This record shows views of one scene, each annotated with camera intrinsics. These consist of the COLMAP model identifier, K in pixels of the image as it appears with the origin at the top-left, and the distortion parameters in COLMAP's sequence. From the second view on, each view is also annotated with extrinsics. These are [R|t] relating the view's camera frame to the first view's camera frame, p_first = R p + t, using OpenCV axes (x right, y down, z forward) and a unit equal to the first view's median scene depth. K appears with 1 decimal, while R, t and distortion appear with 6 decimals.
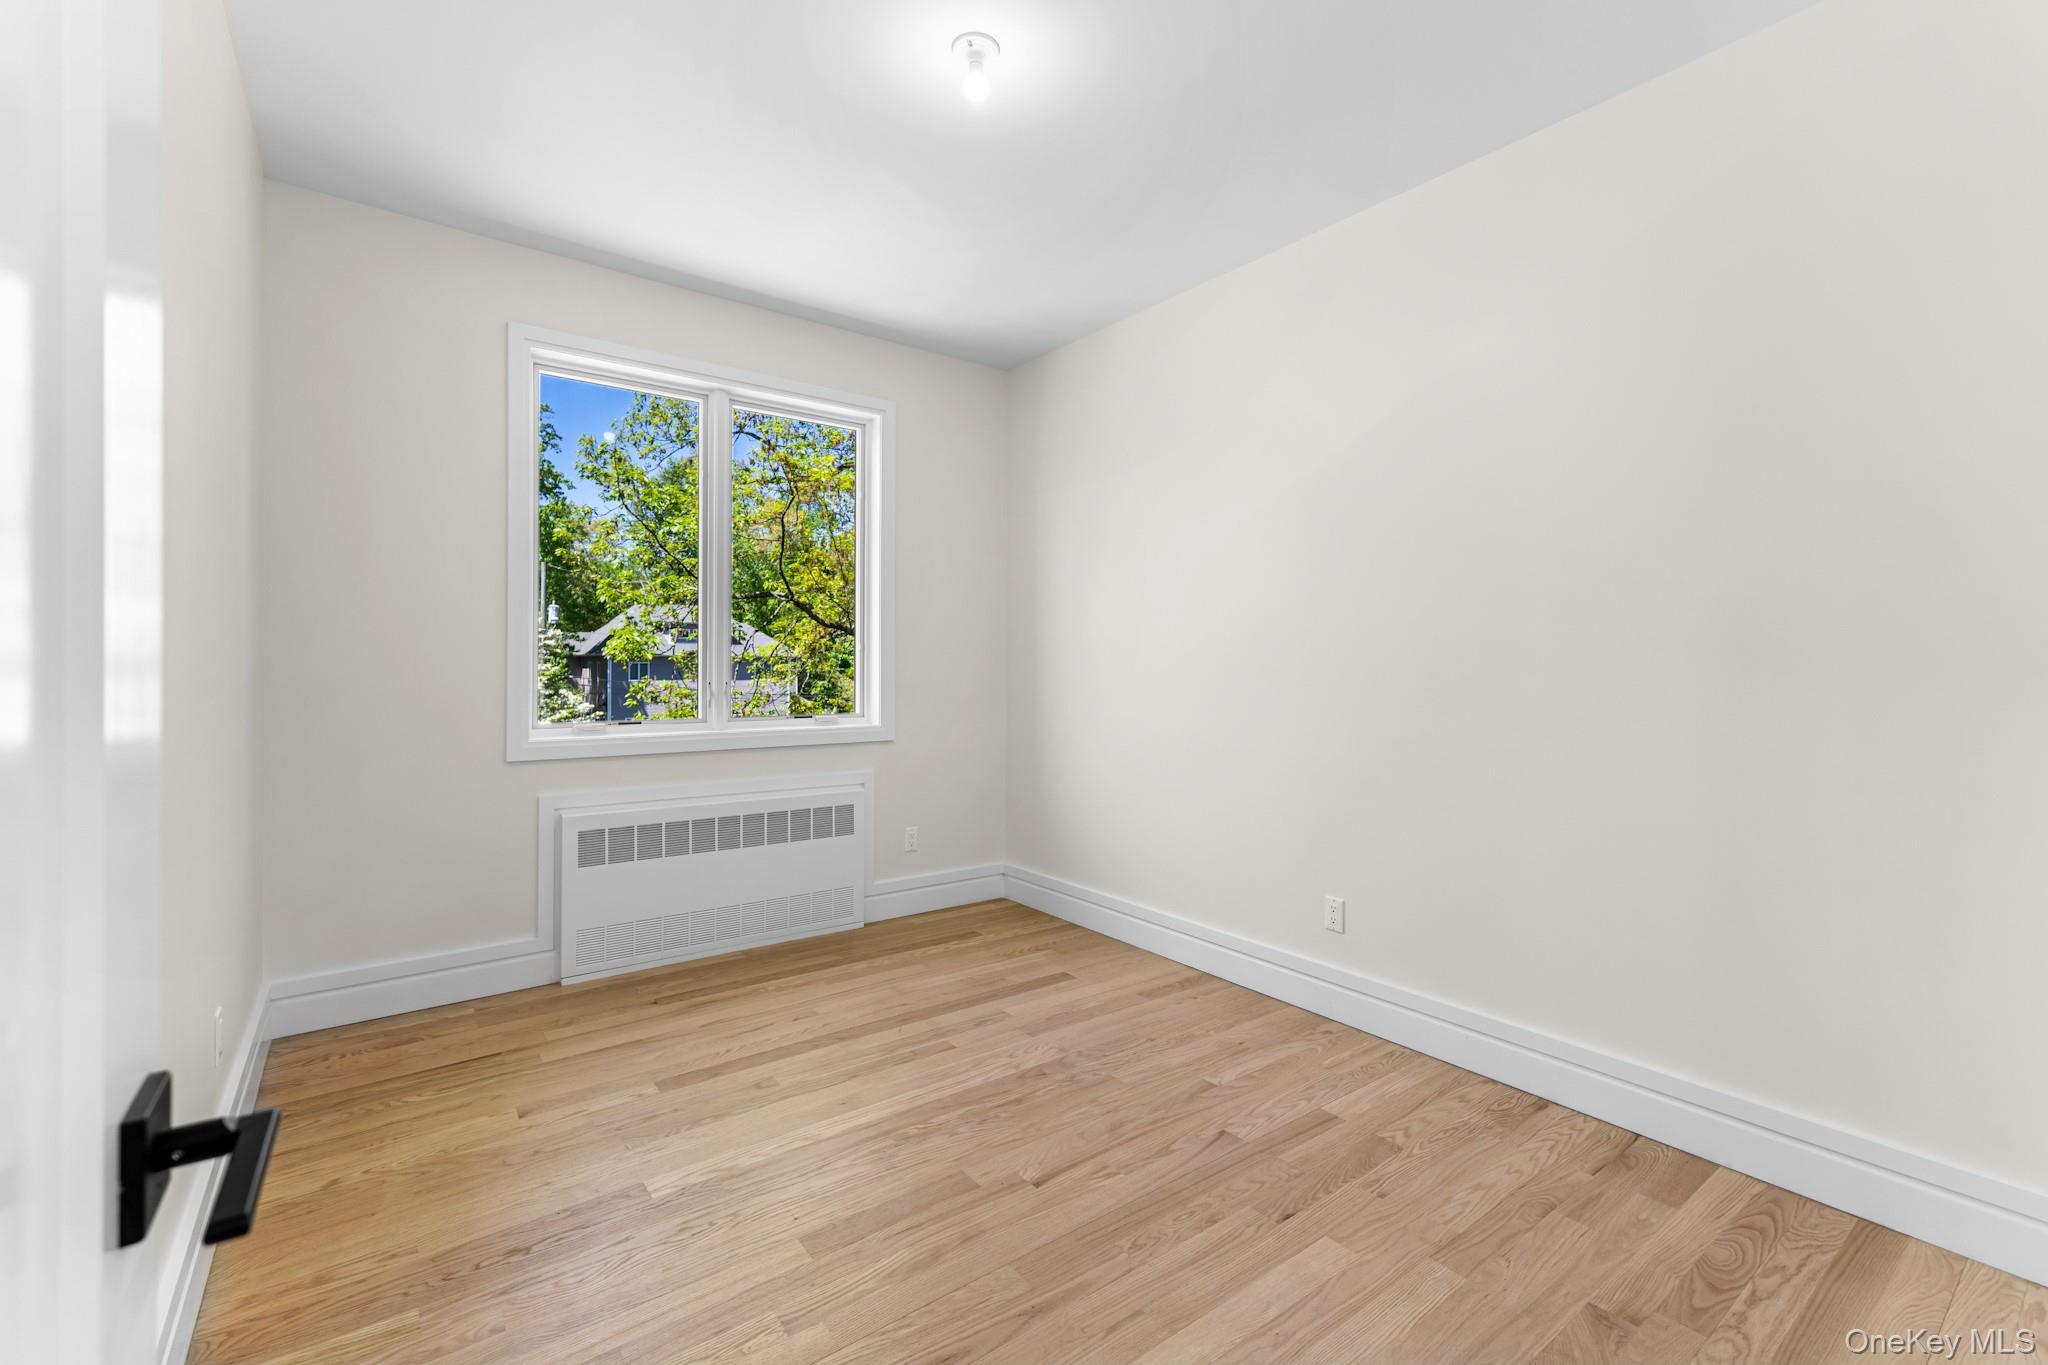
lens RADIAL K [[886.7, 0, 1028.1], [0, 886.7, 674.5], [0, 0, 1]] dist [0.000575, -0.000008]
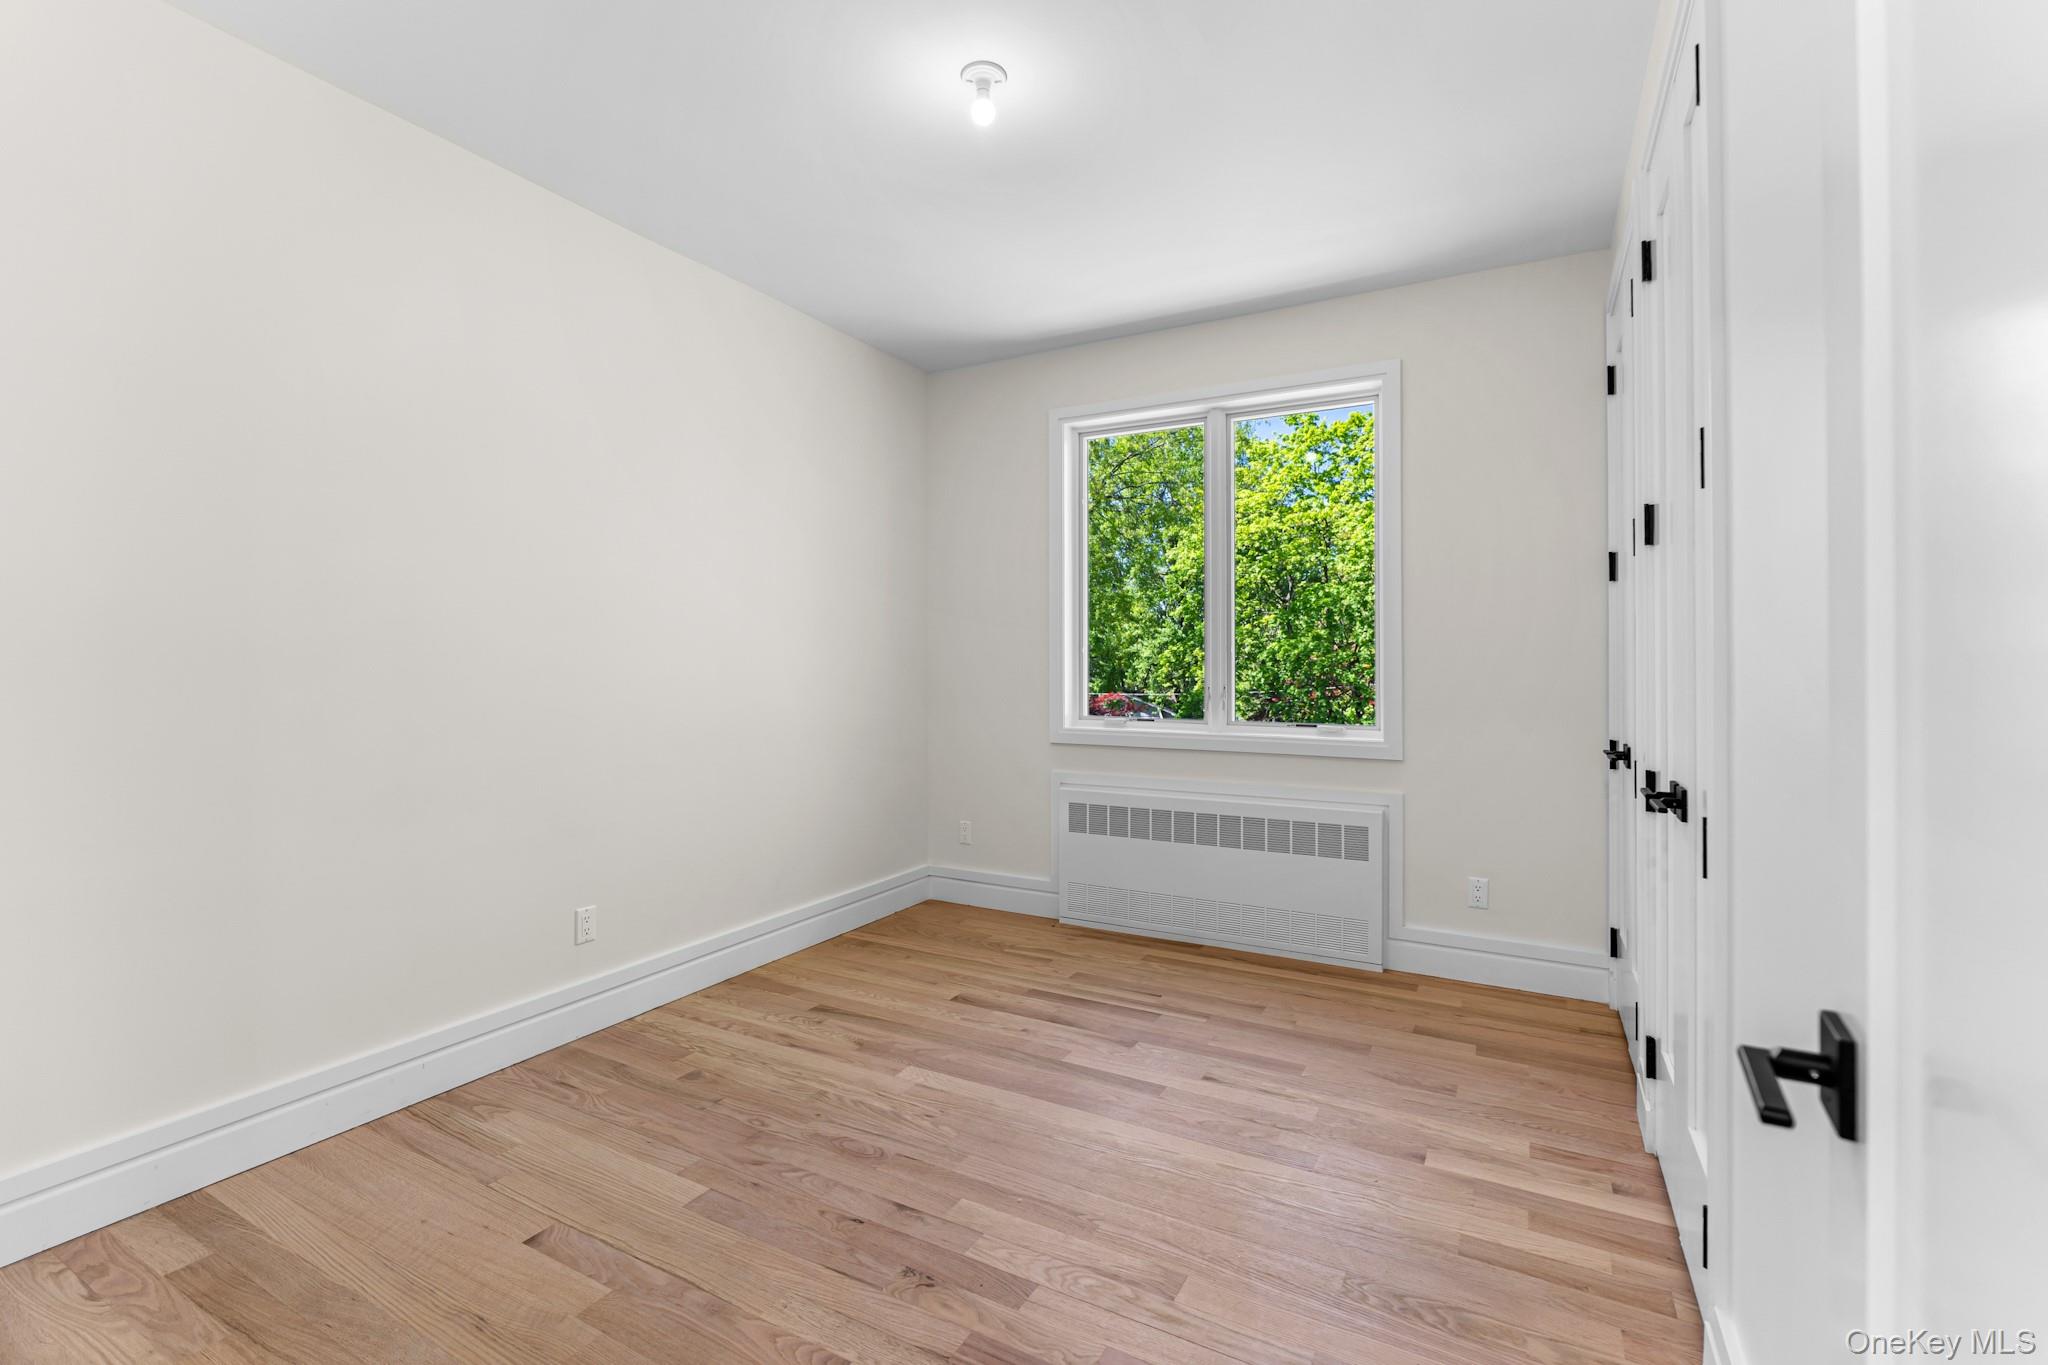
lens RADIAL K [[886.7, 0, 1028.3], [0, 886.7, 663.6], [0, 0, 1]] dist [0.000575, -0.000008]
pose [[0.413668, -0.003420, -0.910421, 0.548690], [-0.008072, 0.999940, -0.007424, -0.008454], [0.910392, 0.010420, 0.413616, 0.385357]]
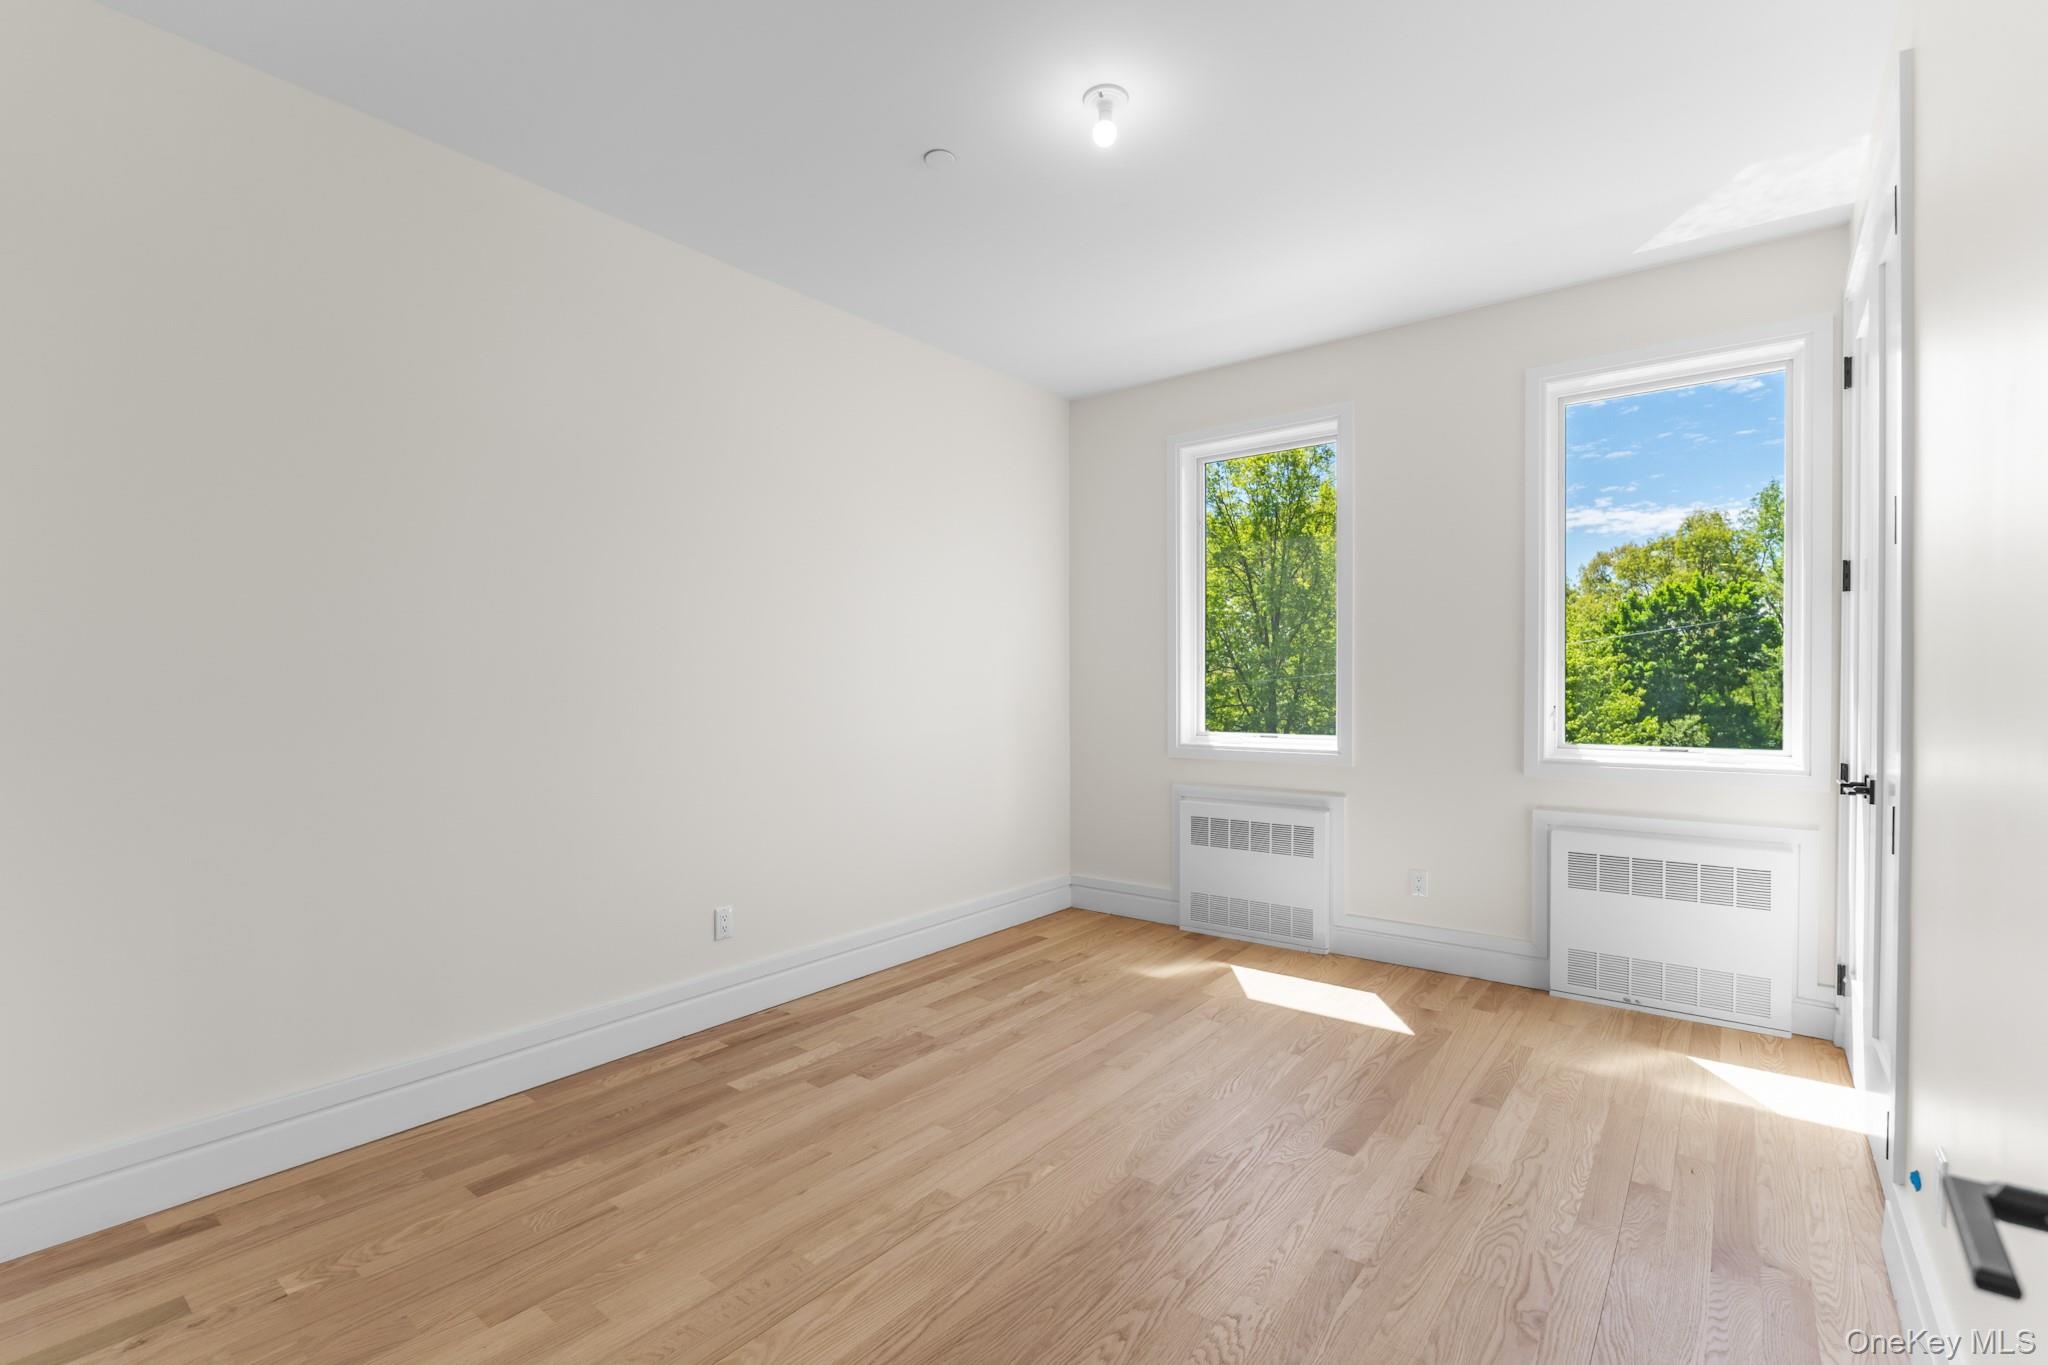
lens RADIAL K [[886.7, 0, 1029.4], [0, 886.7, 690.1], [0, 0, 1]] dist [0.000575, -0.000008]
pose [[0.306326, 0.009492, -0.951879, 0.566058], [-0.009642, 0.999930, 0.006868, -0.008336], [0.951878, 0.007074, 0.306396, 0.351708]]
